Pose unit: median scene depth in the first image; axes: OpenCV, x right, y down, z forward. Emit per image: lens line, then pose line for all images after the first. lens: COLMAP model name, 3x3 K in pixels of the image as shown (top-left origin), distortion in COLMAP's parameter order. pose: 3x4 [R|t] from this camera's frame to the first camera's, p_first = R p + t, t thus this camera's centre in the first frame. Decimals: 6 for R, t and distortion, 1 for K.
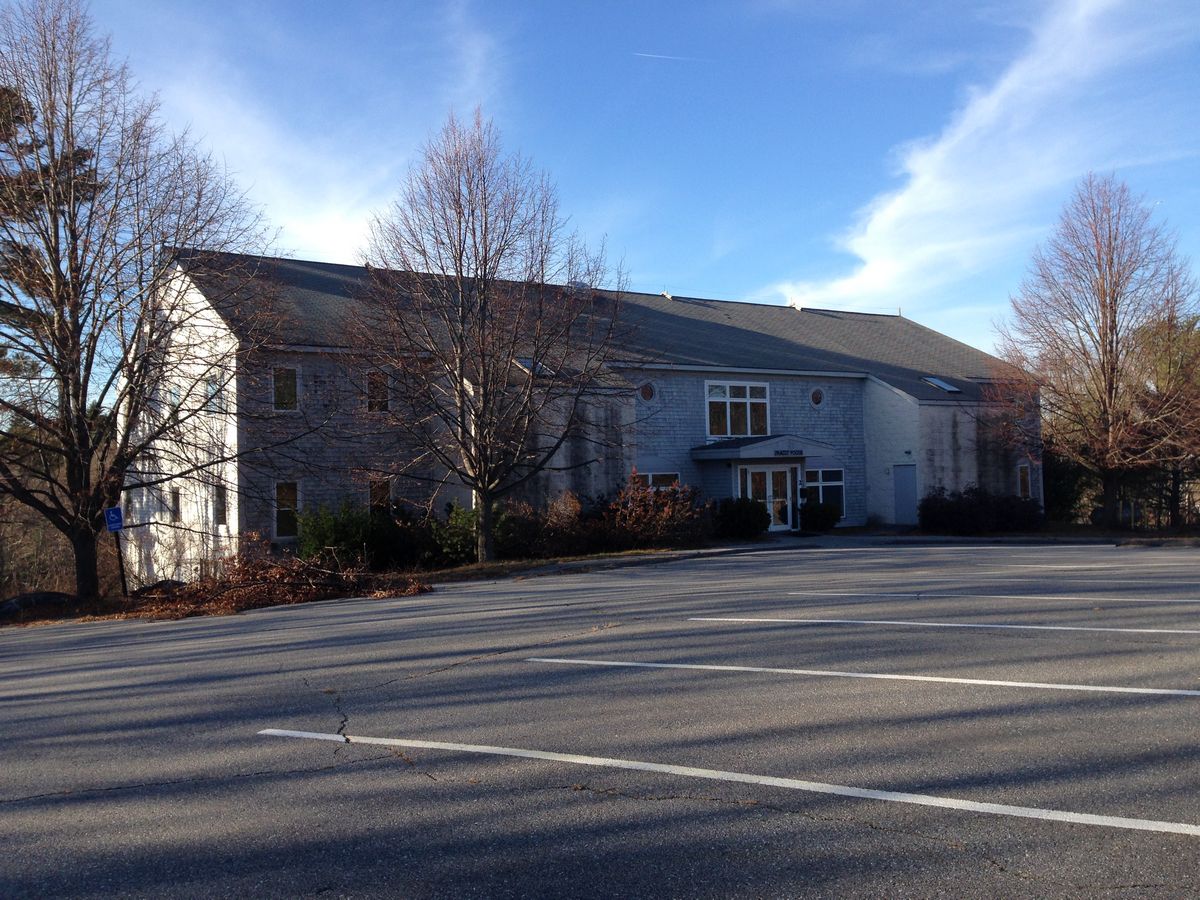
lens RADIAL K [[1096.7, 0, 594.2], [0, 1096.7, 413.2], [0, 0, 1]] dist [0.043746, 0.000000]
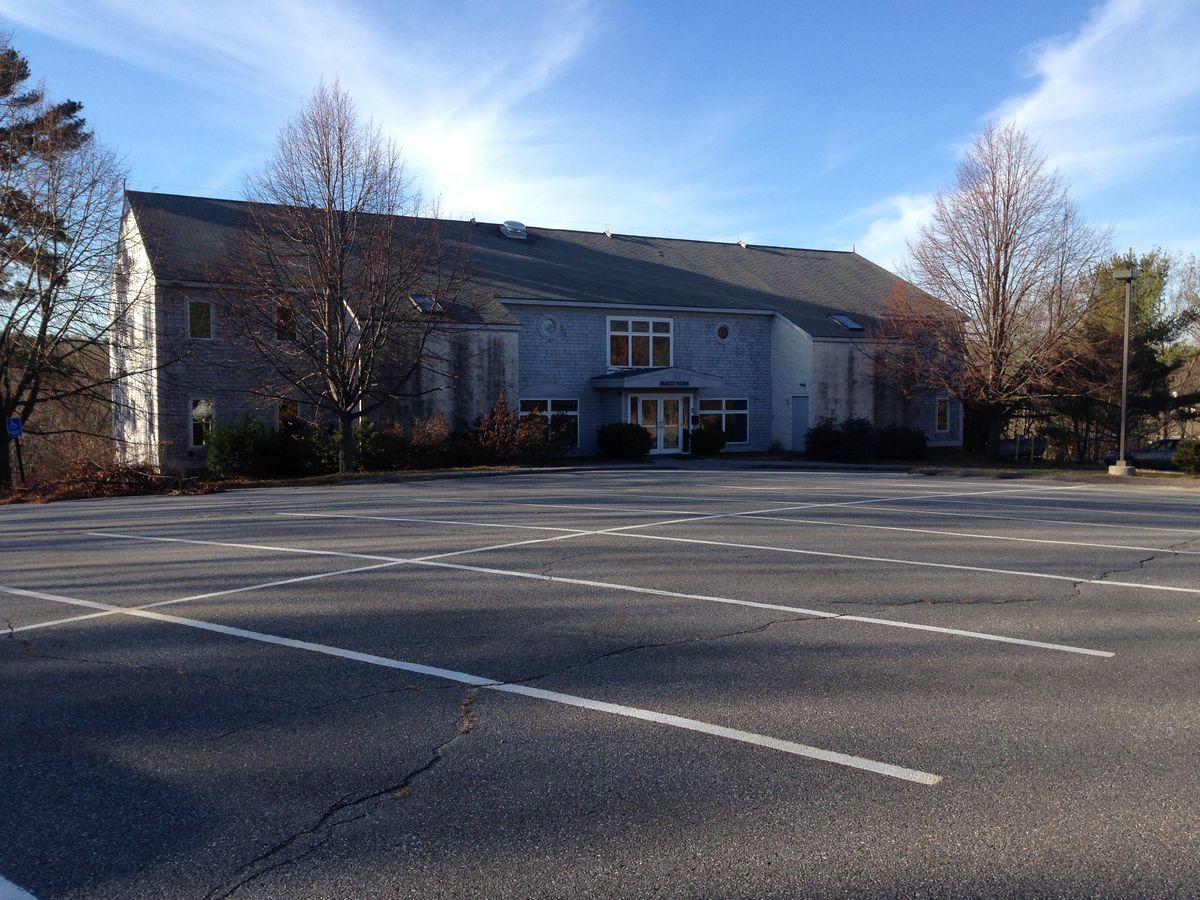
lens RADIAL K [[1096.7, 0, 587.9], [0, 1096.7, 452.4], [0, 0, 1]] dist [0.043746, 0.000000]
pose [[0.994969, 0.029950, -0.095599, 0.185754], [-0.019005, 0.993367, 0.113406, -0.017928], [0.098361, -0.111019, 0.988939, -0.105966]]
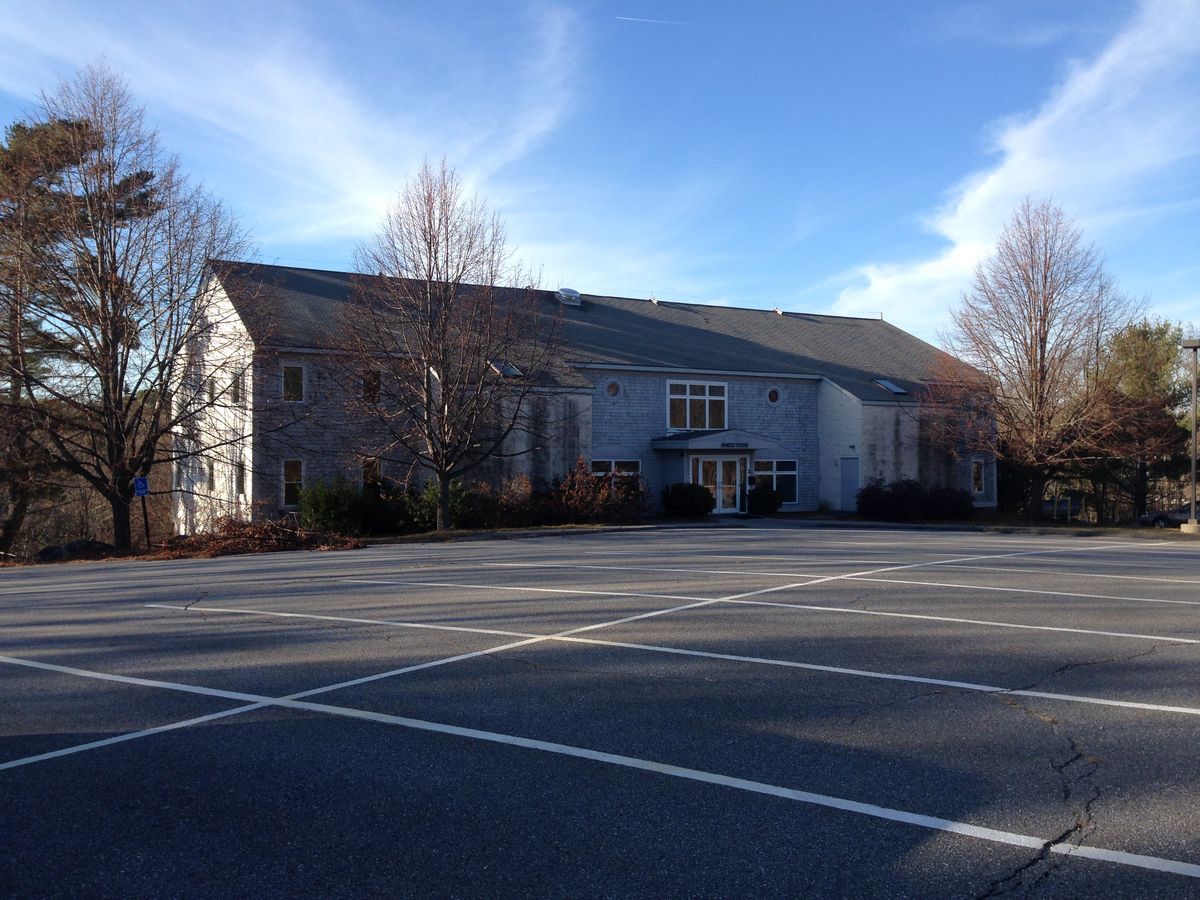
lens RADIAL K [[1096.7, 0, 591.0], [0, 1096.7, 444.9], [0, 0, 1]] dist [0.043746, 0.000000]
pose [[0.997111, 0.024975, -0.071734, 0.102856], [-0.021531, 0.998596, 0.048397, -0.015622], [0.072842, -0.046713, 0.996249, -0.143543]]
